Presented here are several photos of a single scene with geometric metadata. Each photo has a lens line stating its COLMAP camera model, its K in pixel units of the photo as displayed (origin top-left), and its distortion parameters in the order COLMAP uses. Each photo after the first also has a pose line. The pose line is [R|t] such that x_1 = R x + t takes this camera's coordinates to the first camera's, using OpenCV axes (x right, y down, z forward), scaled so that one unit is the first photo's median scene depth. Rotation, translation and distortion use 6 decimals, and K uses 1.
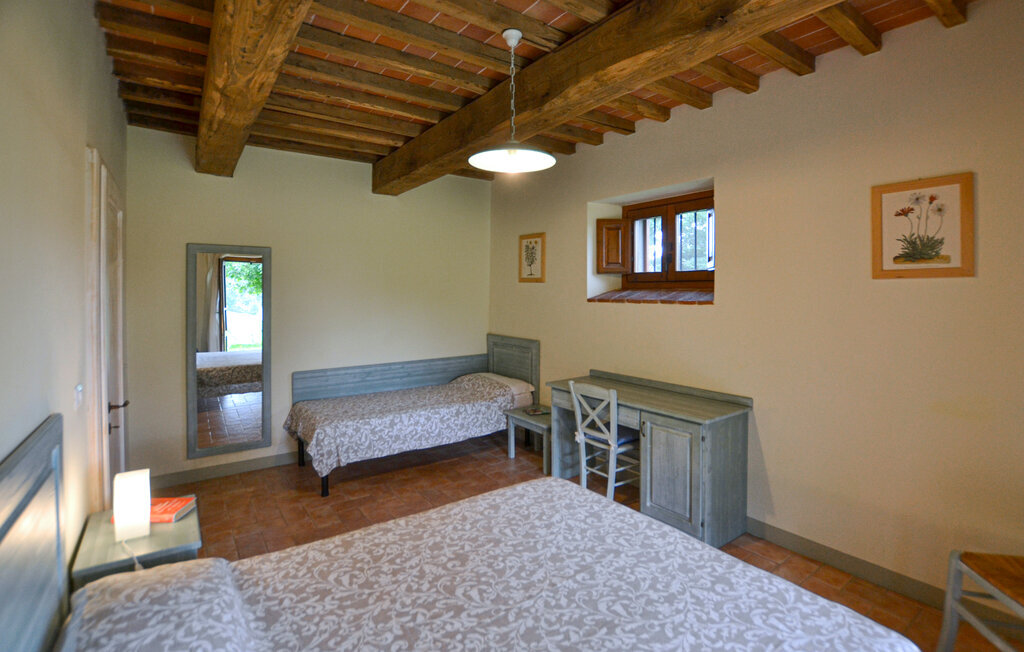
lens RADIAL K [[474.4, 0, 511.6], [0, 474.4, 295.2], [0, 0, 1]] dist [-0.017675, -0.000176]
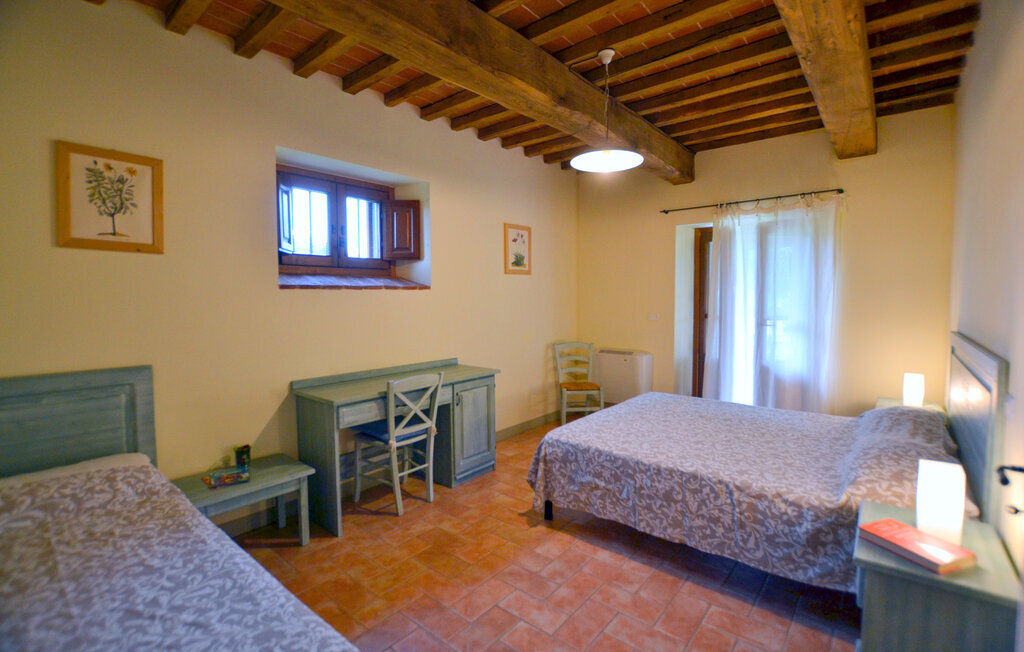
lens RADIAL K [[474.4, 0, 519.9], [0, 474.4, 322.4], [0, 0, 1]] dist [-0.017675, -0.000176]
pose [[-0.253767, -0.049373, 0.966004, -1.384798], [0.016369, 0.998334, 0.055325, 0.069950], [-0.967127, 0.029853, -0.252536, 1.885280]]
